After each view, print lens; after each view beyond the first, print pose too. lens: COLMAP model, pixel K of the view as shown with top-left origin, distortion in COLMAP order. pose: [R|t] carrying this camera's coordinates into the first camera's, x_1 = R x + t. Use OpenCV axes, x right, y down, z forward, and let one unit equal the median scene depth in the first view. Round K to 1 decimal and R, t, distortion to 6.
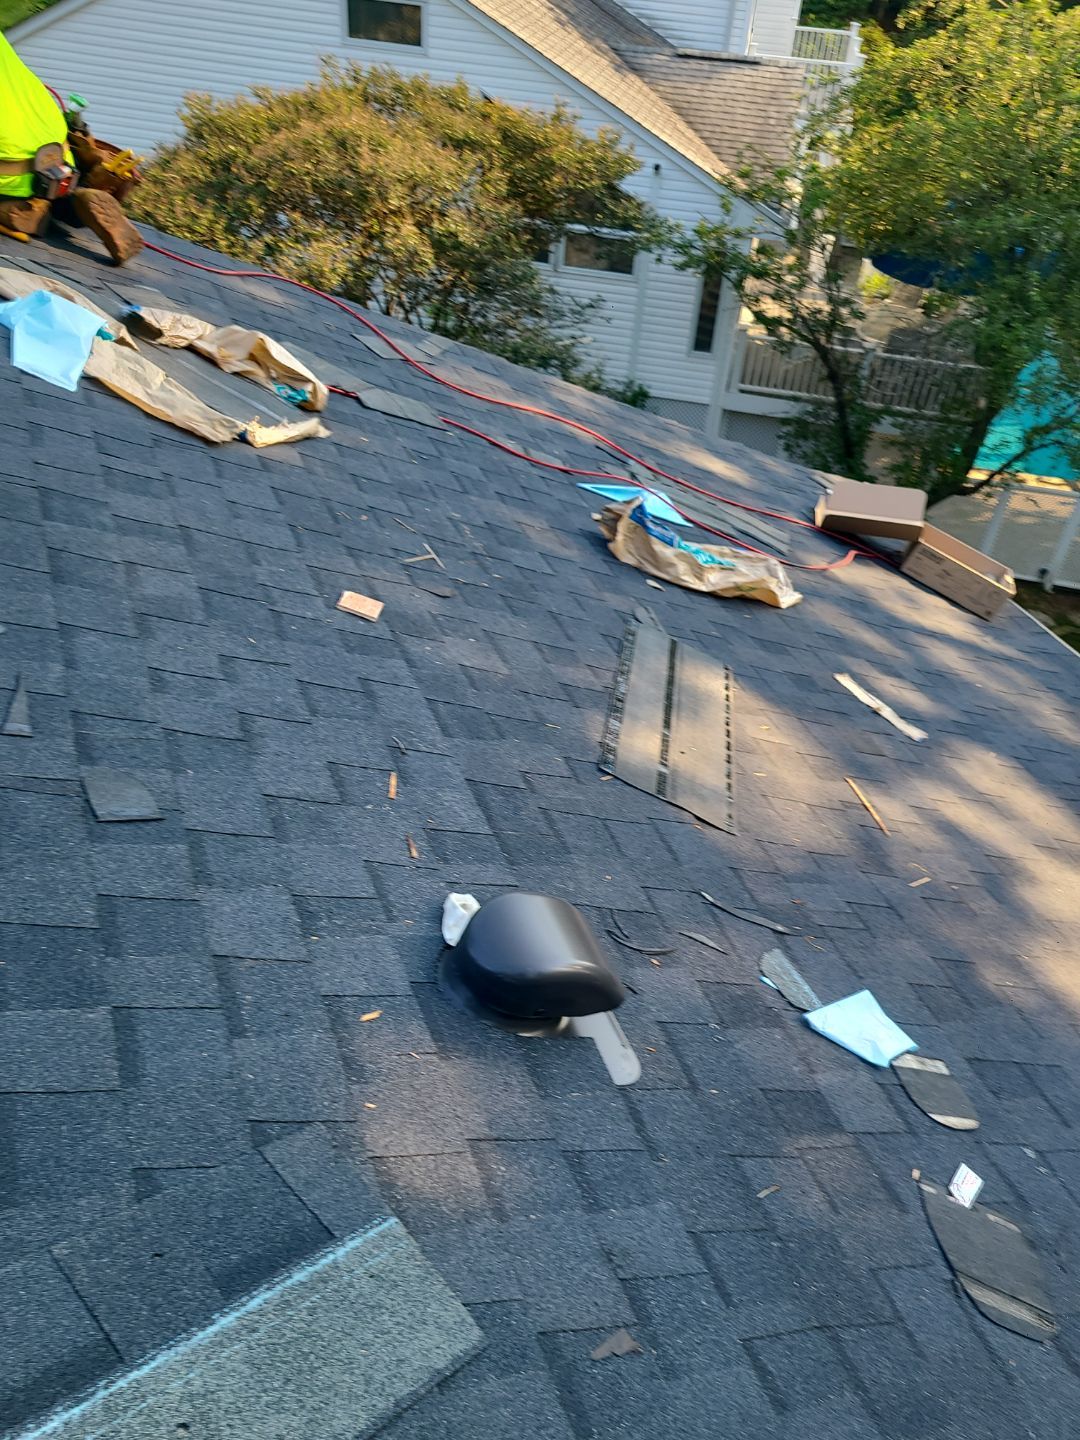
lens RADIAL K [[1177.8, 0, 578.8], [0, 1177.8, 738.4], [0, 0, 1]] dist [0.036743, -0.008015]
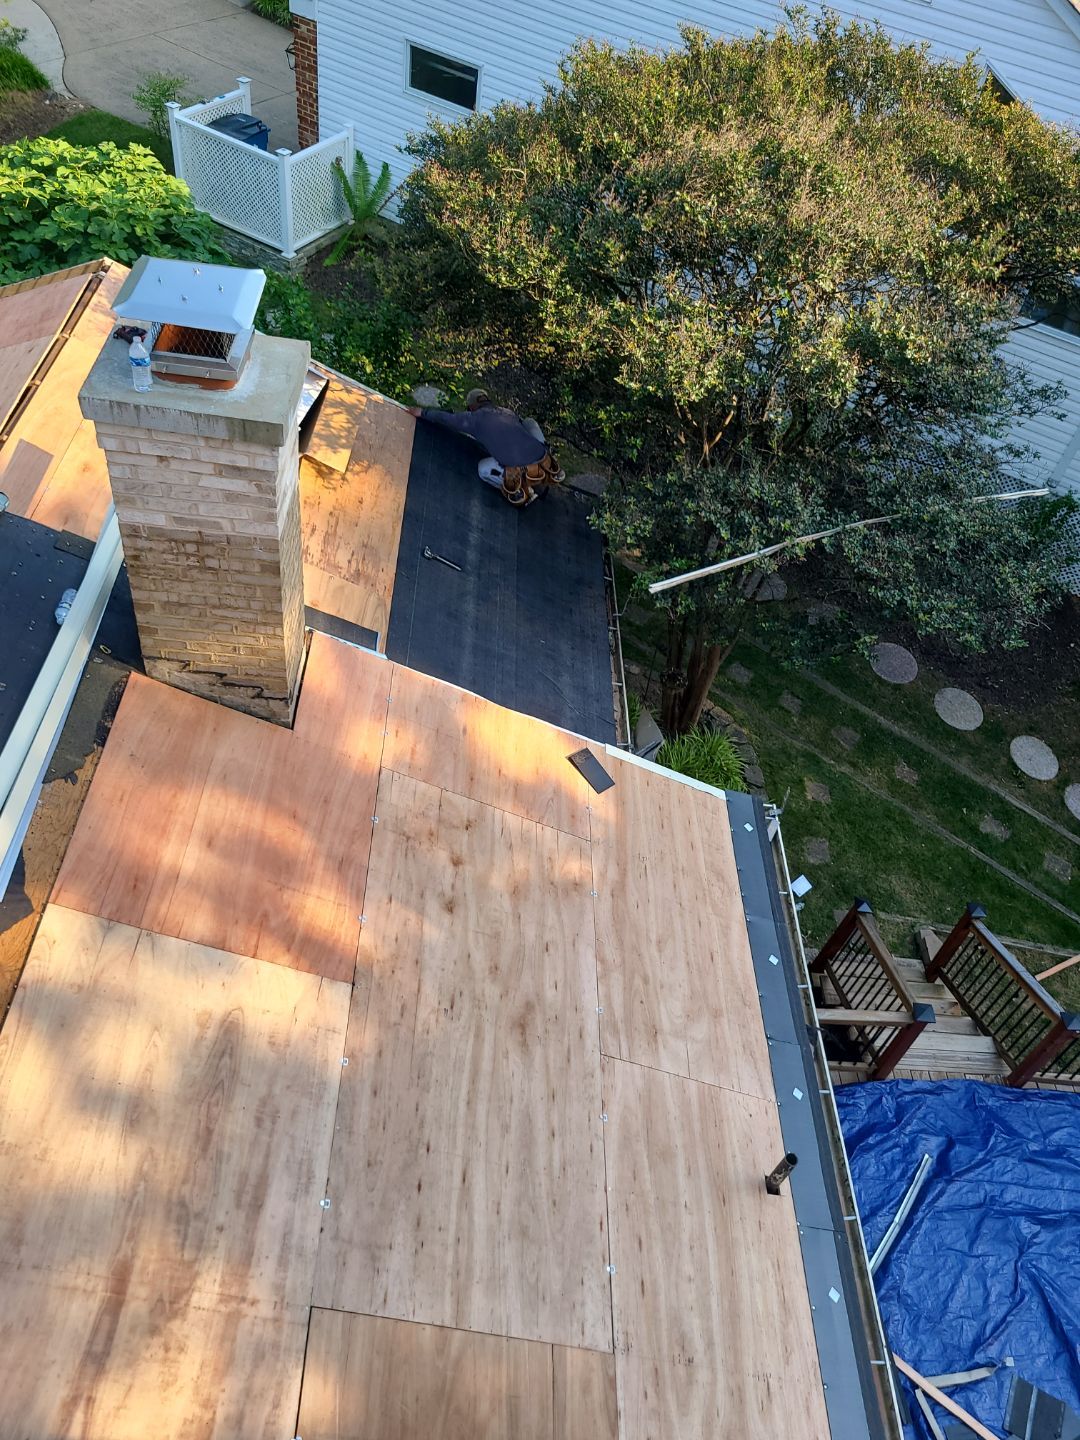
lens RADIAL K [[1144.5, 0, 551.9], [0, 1144.5, 784.9], [0, 0, 1]] dist [0.073721, -0.027431]
pose [[0.930888, 0.305933, -0.199631, -0.063753], [-0.283882, 0.949764, 0.131755, -0.180421], [0.229911, -0.065978, 0.970973, 0.259763]]
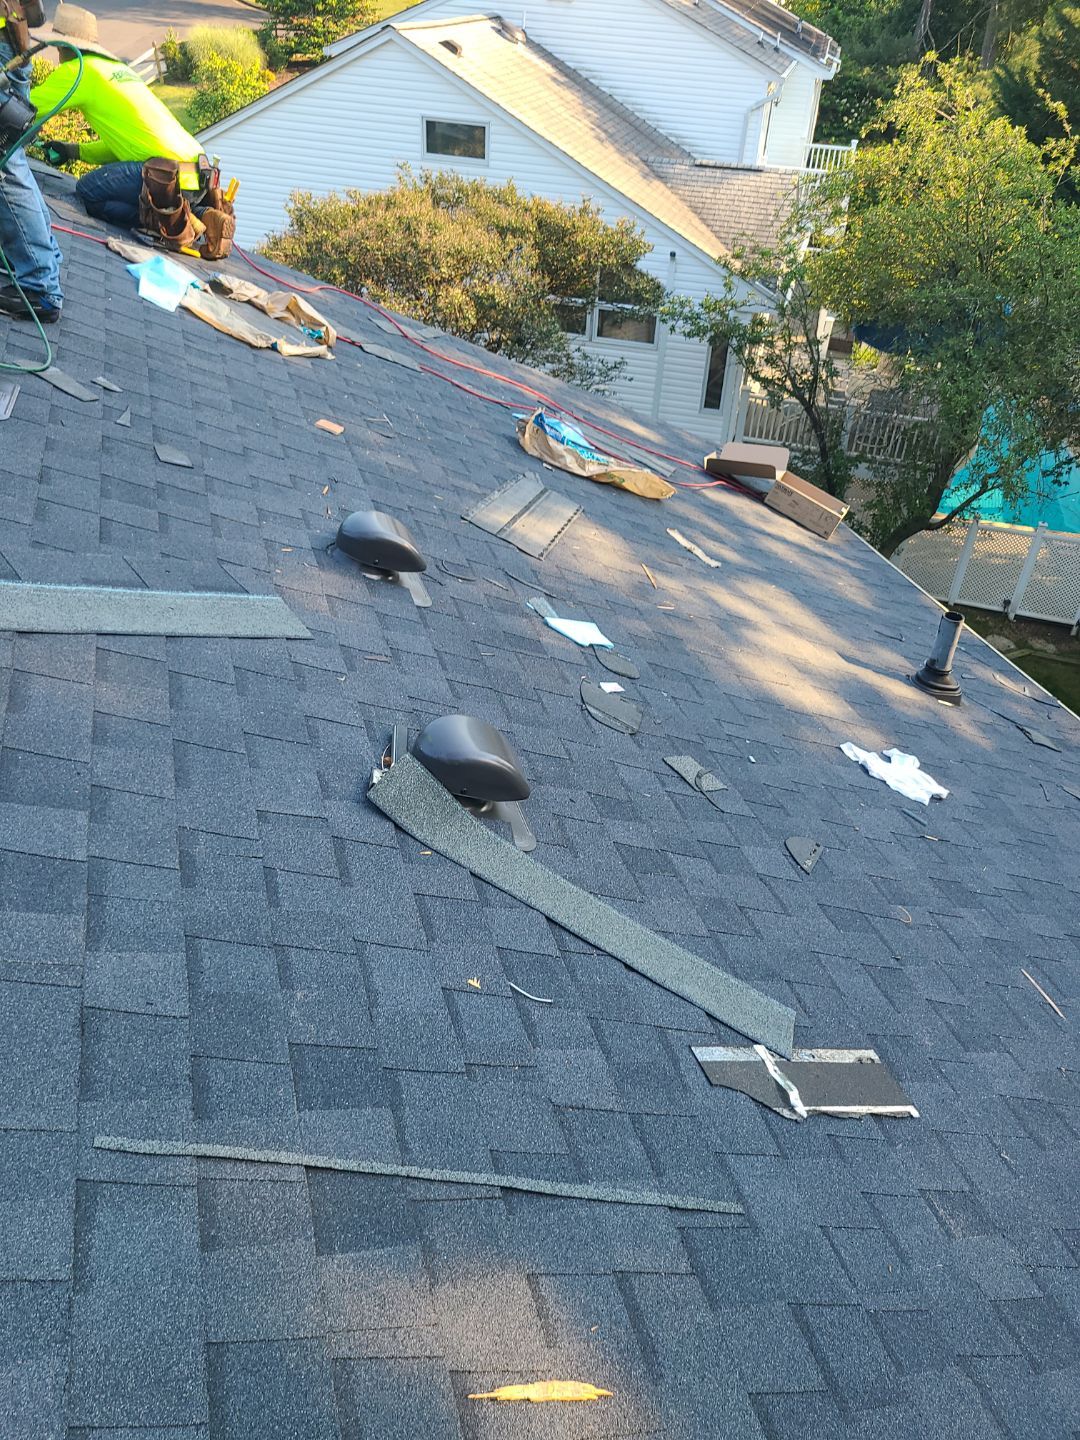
lens RADIAL K [[1020.5, 0, 540.0], [0, 1020.5, 720.0], [0, 0, 1]] dist [0.027507, -0.000821]
pose [[0.996776, 0.033497, -0.072912, 0.033014], [-0.035893, 0.998850, -0.031797, 0.048046], [0.071763, 0.034312, 0.996831, -0.058786]]
